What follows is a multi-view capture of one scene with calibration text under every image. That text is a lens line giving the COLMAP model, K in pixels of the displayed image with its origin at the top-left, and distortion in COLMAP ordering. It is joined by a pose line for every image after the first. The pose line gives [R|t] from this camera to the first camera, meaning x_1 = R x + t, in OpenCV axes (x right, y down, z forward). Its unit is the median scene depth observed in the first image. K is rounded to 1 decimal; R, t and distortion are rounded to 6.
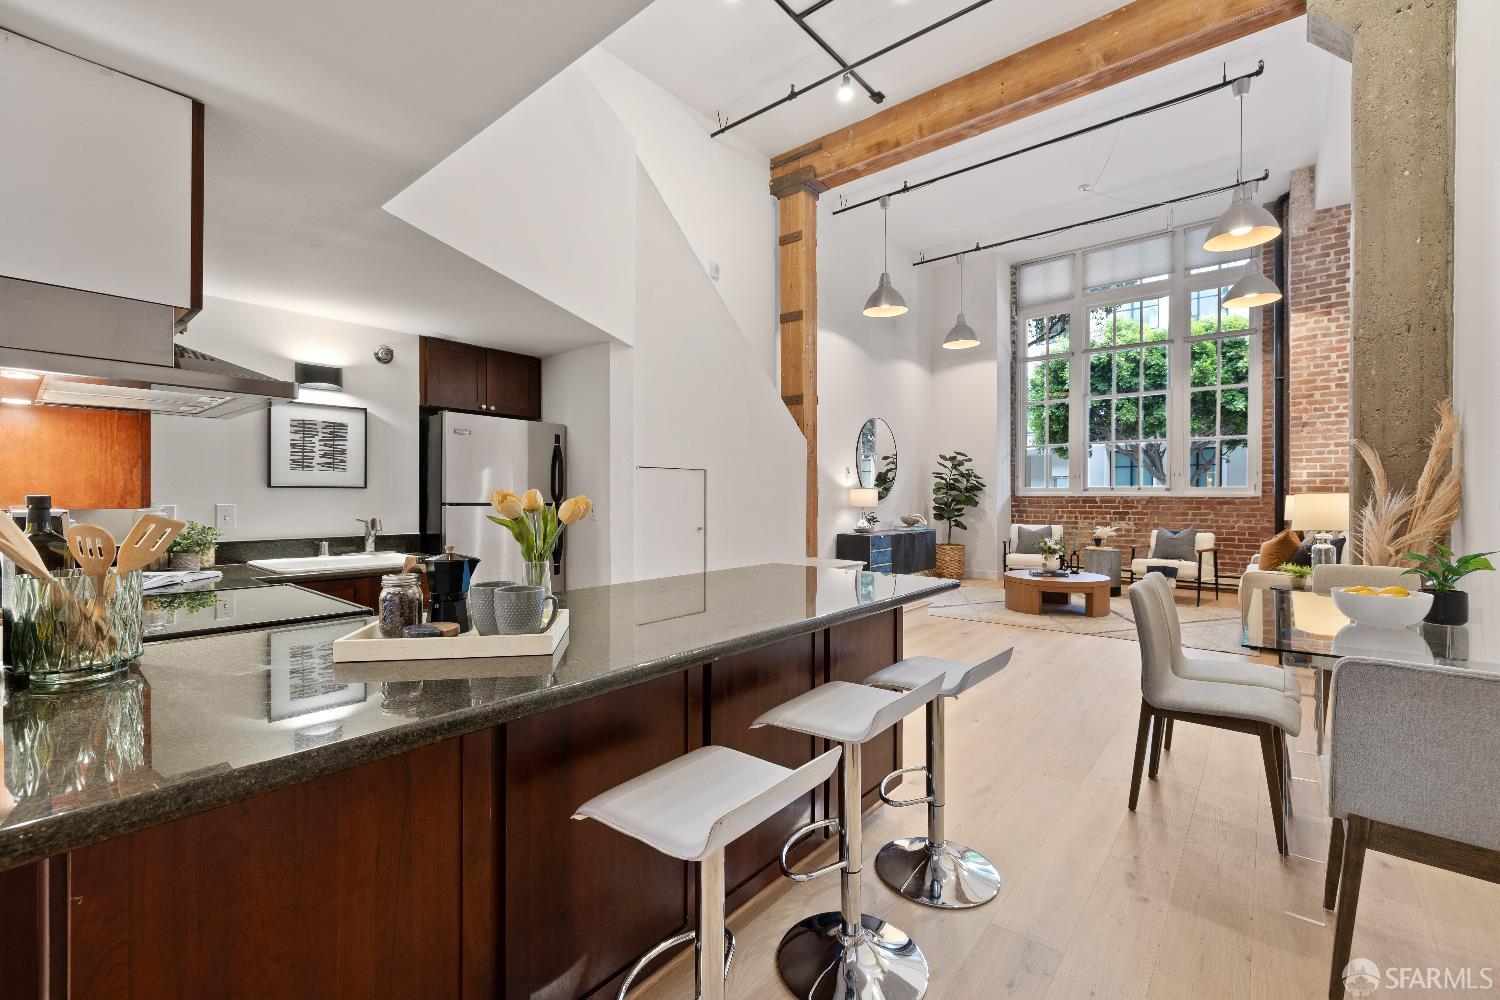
lens RADIAL K [[631.1, 0, 745.6], [0, 631.1, 498.5], [0, 0, 1]] dist [-0.000902, 0.000192]
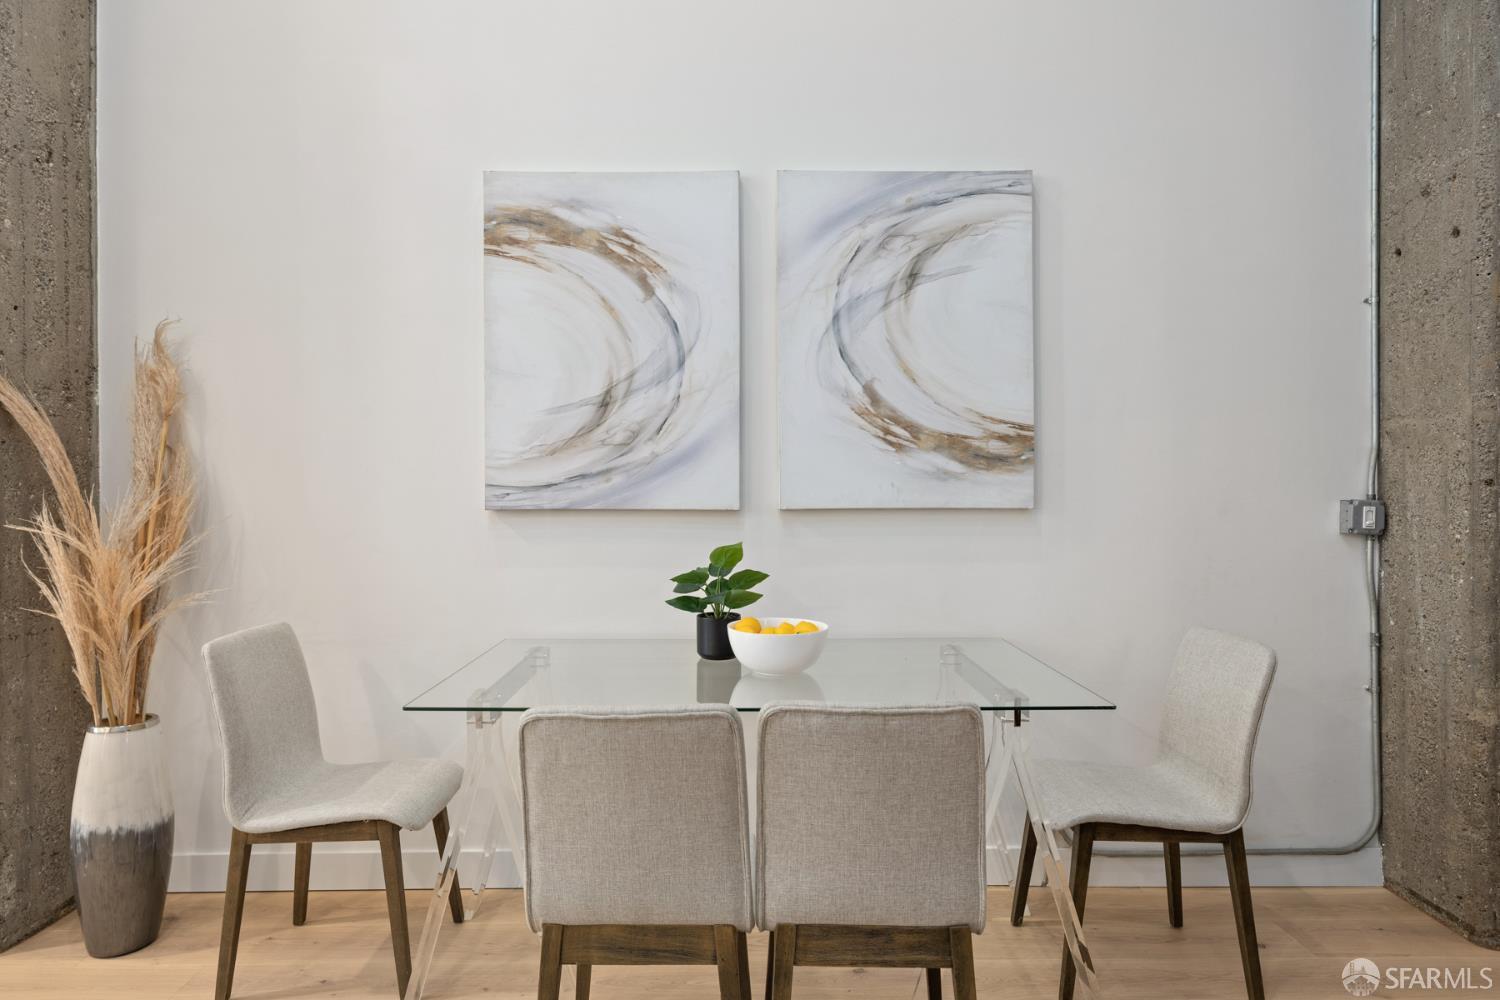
lens RADIAL K [[862.5, 0, 740.6], [0, 862.5, 498.5], [0, 0, 1]] dist [0.003194, -0.000882]
pose [[-0.645477, -0.004533, 0.763767, 0.093231], [0.004945, 0.999937, 0.010113, -0.001644], [-0.763764, 0.010304, -0.645413, 0.544162]]
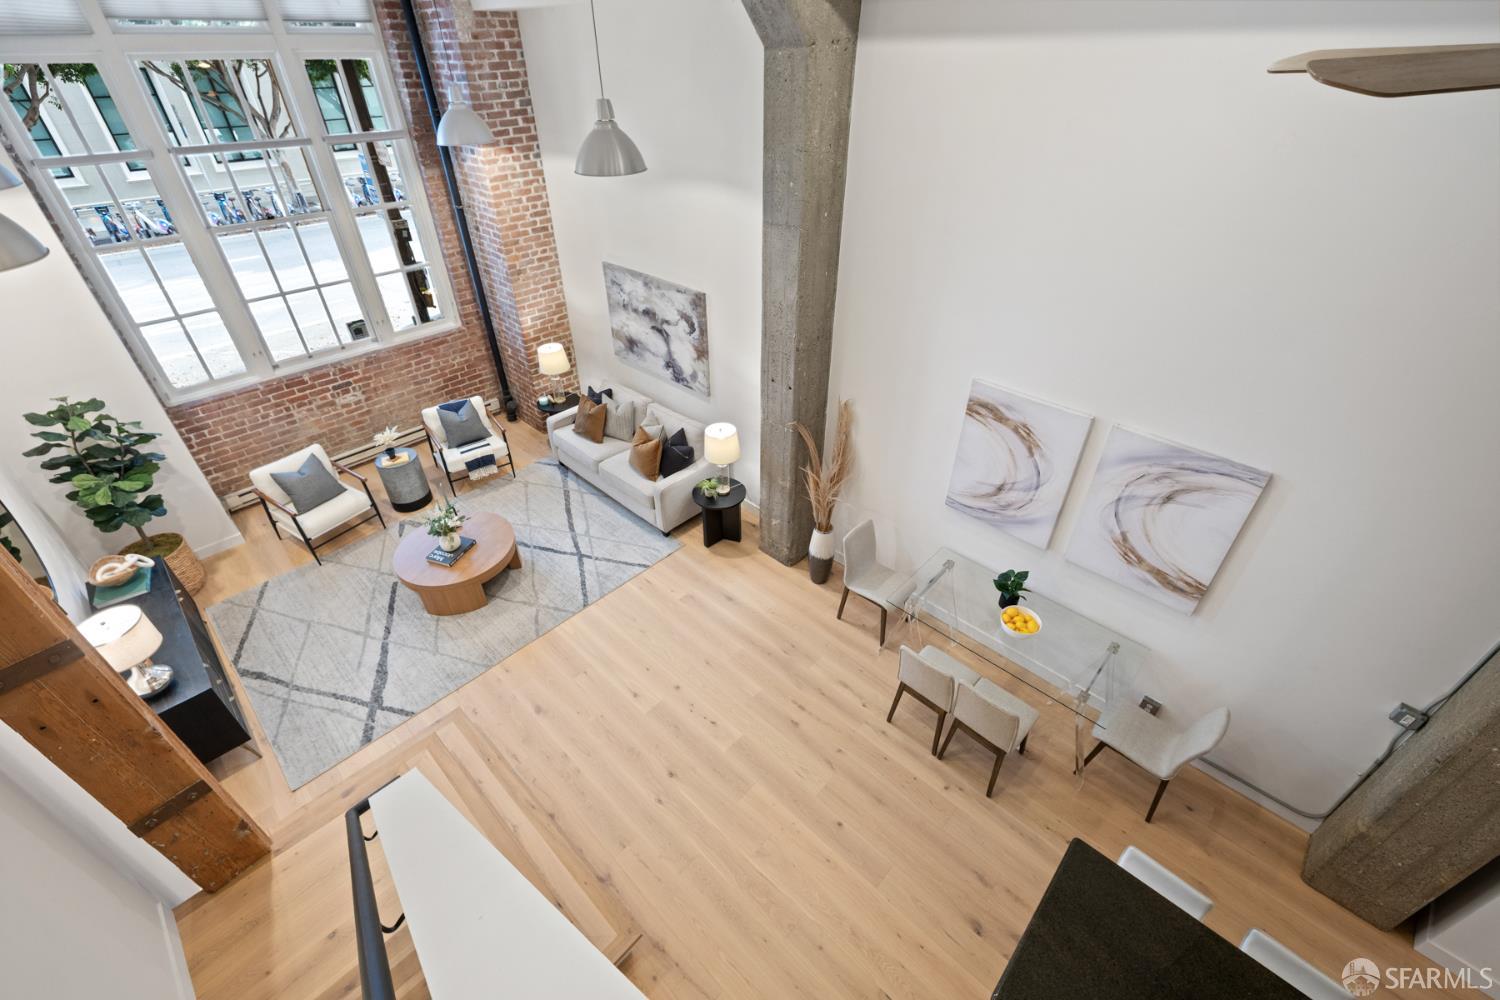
lens RADIAL K [[631.1, 0, 743.6], [0, 631.1, 495.4], [0, 0, 1]] dist [-0.000902, 0.000192]
pose [[0.071370, -0.582813, 0.809466, -0.119534], [0.012059, 0.811980, 0.583560, -0.413964], [-0.997377, -0.031887, 0.064979, 0.561862]]
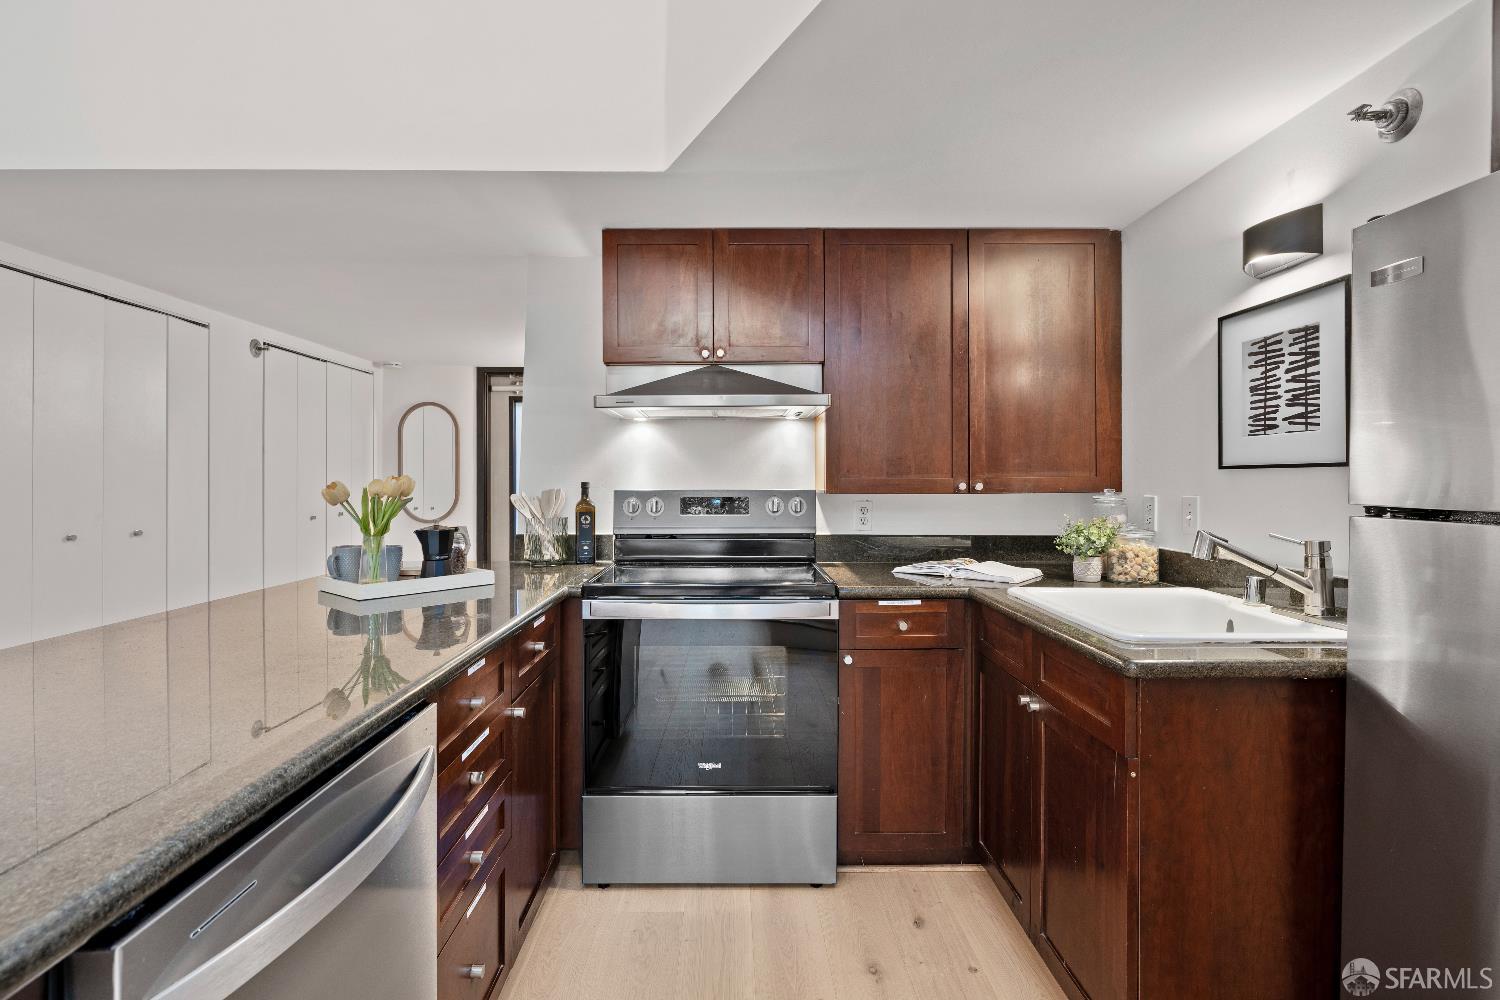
lens RADIAL K [[718.9, 0, 731.8], [0, 718.9, 477.5], [0, 0, 1]] dist [-0.007408, -0.001026]
pose [[-0.766477, -0.006888, -0.642235, 0.007897], [-0.005969, 0.999976, -0.003601, -0.002025], [0.642244, 0.001073, -0.766500, 0.529652]]
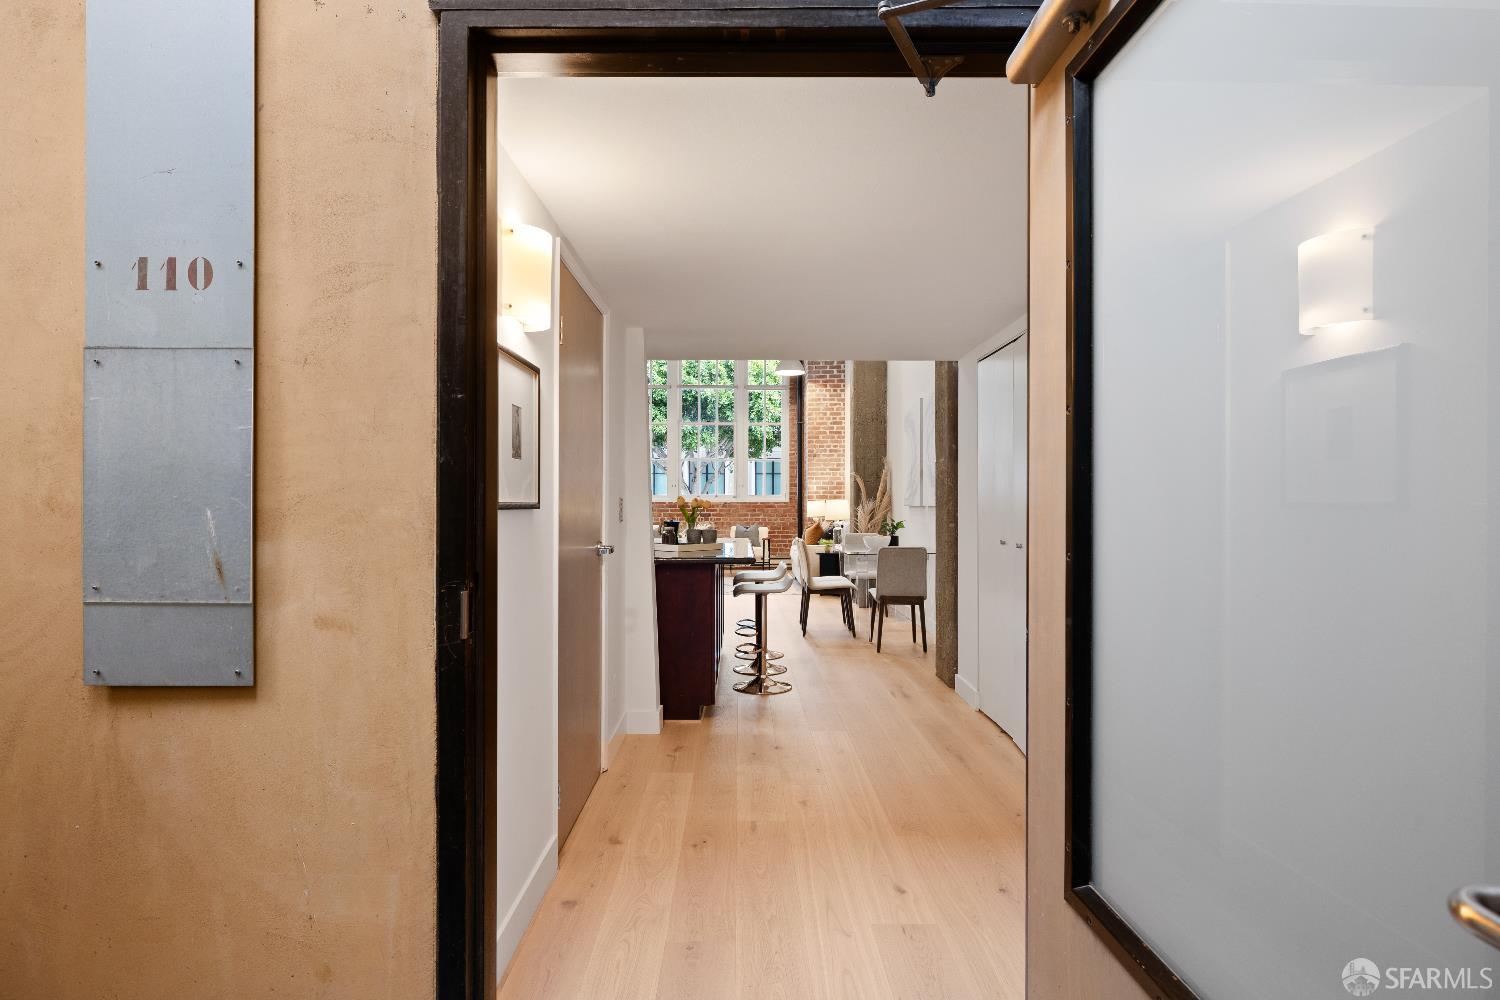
lens RADIAL K [[799.5, 0, 752.6], [0, 799.5, 495.5], [0, 0, 1]] dist [-0.002384, -0.000012]
pose [[0.758380, 0.004668, 0.651796, -0.510641], [0.004031, 0.999922, -0.011851, 0.003759], [-0.651800, 0.011615, 0.758302, -0.390360]]
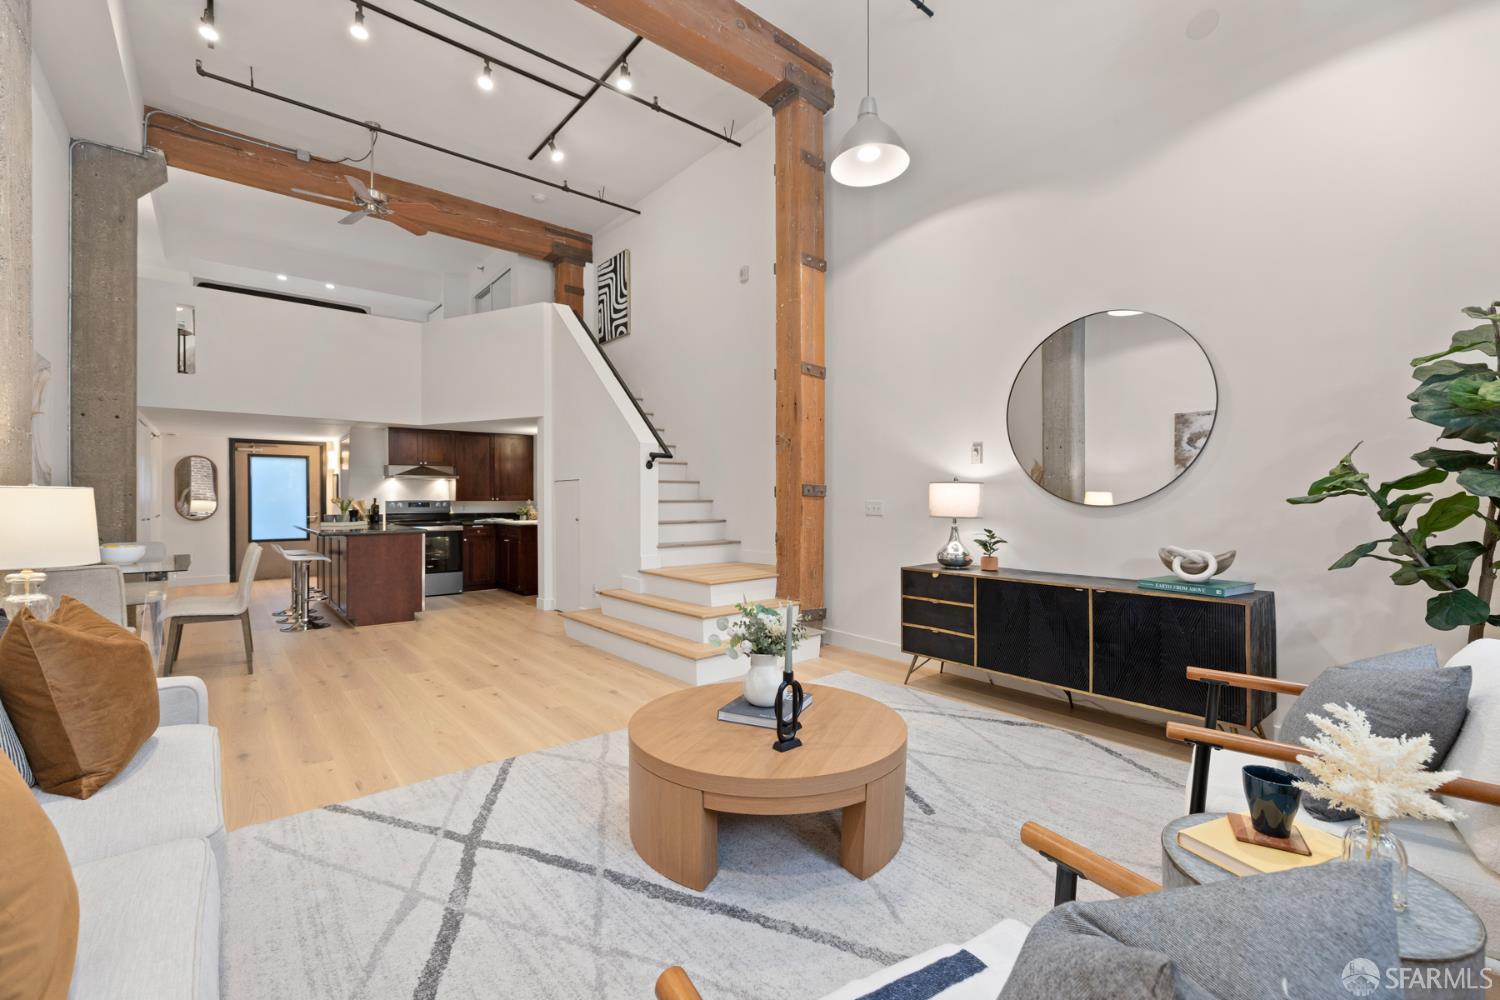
lens RADIAL K [[631.1, 0, 746.2], [0, 631.1, 498.3], [0, 0, 1]] dist [-0.000902, 0.000192]
pose [[-0.175484, -0.003488, -0.984476, 0.832817], [-0.004497, 0.999986, -0.002741, -0.000129], [0.984472, 0.003946, -0.175497, 1.043138]]
